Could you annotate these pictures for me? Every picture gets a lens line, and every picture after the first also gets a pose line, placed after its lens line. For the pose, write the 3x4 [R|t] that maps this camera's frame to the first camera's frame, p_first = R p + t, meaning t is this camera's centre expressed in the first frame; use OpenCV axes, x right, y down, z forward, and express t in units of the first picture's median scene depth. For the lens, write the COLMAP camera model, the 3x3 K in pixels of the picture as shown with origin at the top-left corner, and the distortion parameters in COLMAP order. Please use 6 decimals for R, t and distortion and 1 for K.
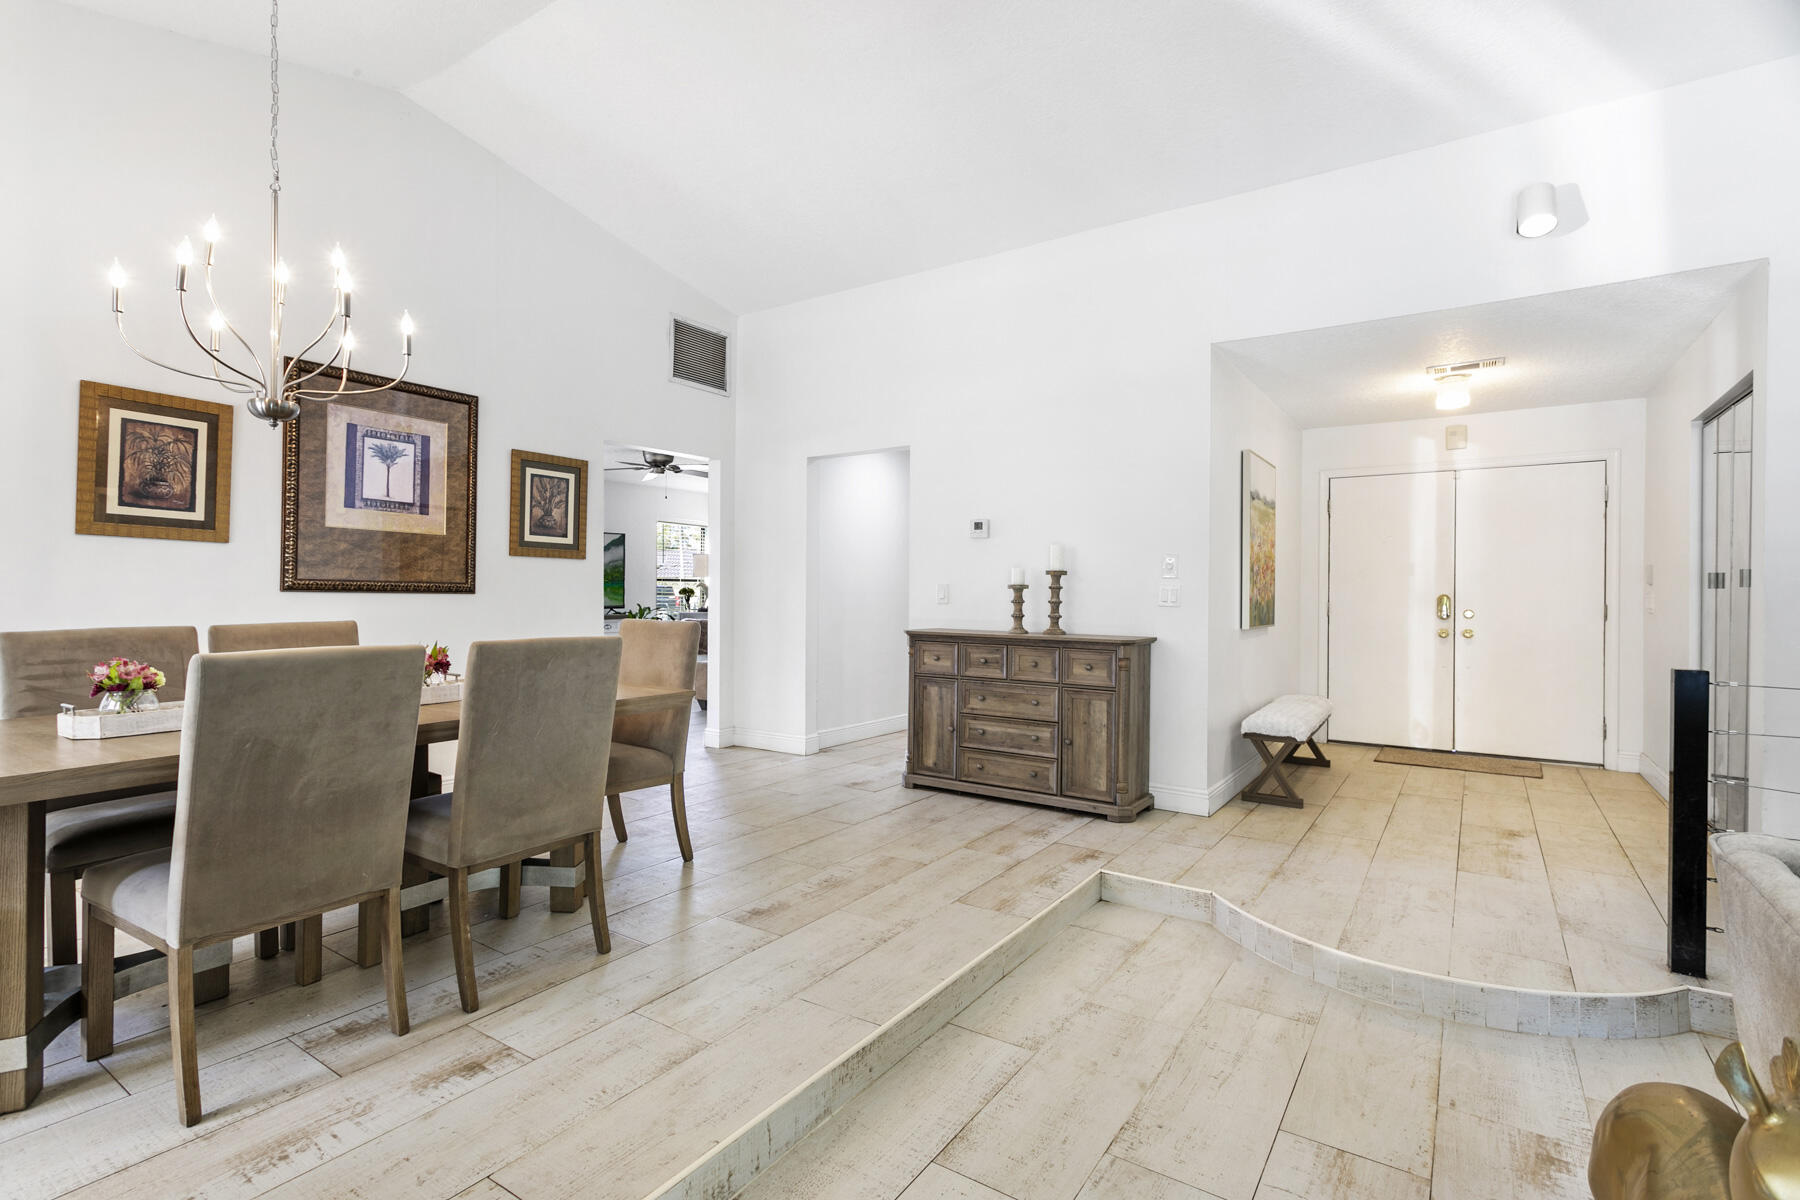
lens RADIAL K [[868.9, 0, 898.3], [0, 868.9, 591.8], [0, 0, 1]] dist [-0.001881, 0.004106]
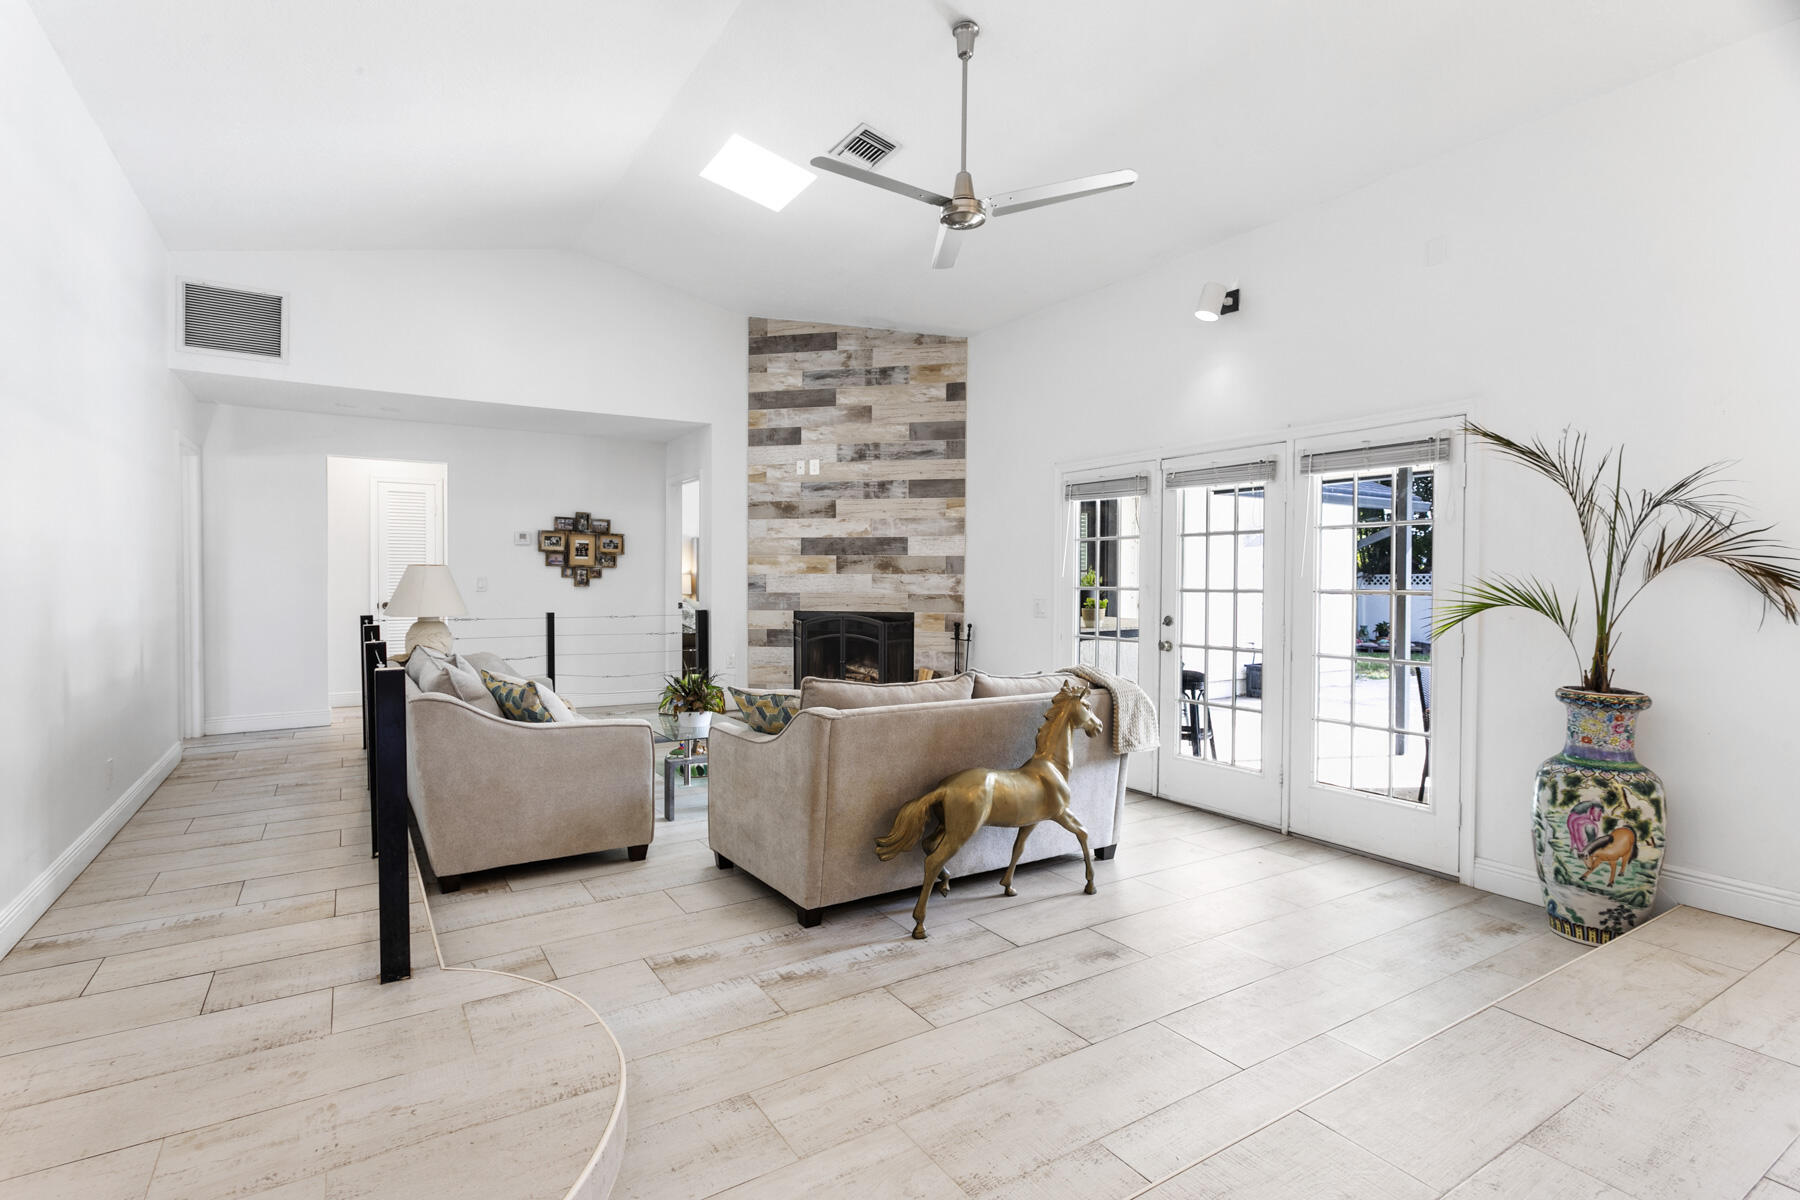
lens RADIAL K [[868.9, 0, 886.1], [0, 868.9, 595.2], [0, 0, 1]] dist [-0.001881, 0.004106]
pose [[-0.912799, -0.014819, 0.408140, 0.005842], [-0.007529, 0.999782, 0.019462, -0.012117], [-0.408340, 0.014691, -0.912712, 1.343904]]
